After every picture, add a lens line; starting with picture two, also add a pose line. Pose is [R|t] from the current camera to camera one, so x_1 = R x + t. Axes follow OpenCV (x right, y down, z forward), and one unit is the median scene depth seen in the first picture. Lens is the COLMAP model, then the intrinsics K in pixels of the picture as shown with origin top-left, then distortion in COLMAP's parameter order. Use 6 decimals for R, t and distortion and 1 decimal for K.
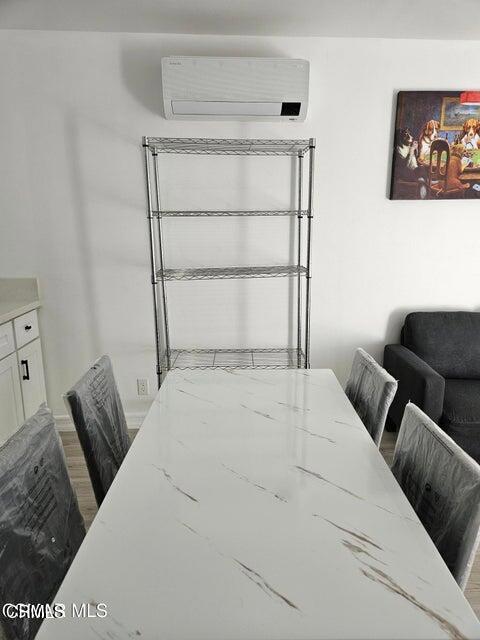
lens RADIAL K [[417.8, 0, 240.0], [0, 417.8, 320.0], [0, 0, 1]] dist [0.051904, 0.000501]
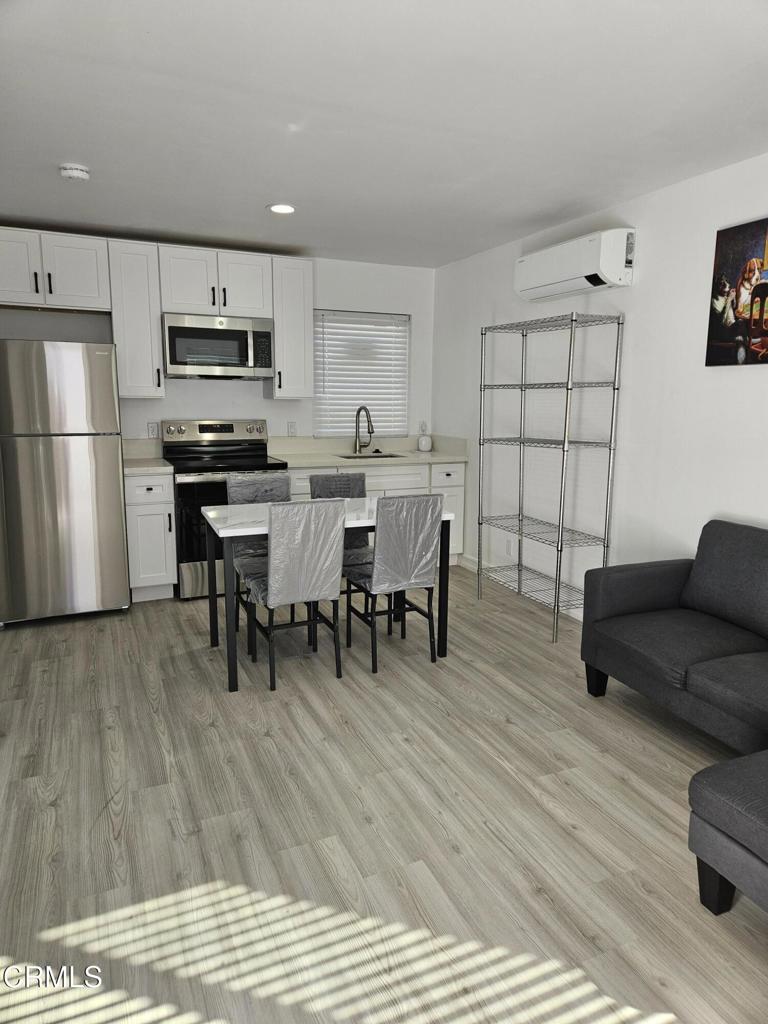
lens RADIAL K [[668.4, 0, 384.0], [0, 668.4, 512.0], [0, 0, 1]] dist [0.051904, 0.000501]
pose [[0.361000, 0.167403, -0.917418, 1.347704], [-0.214492, 0.972287, 0.093013, -0.018536], [0.907564, 0.163201, 0.386902, 0.041983]]
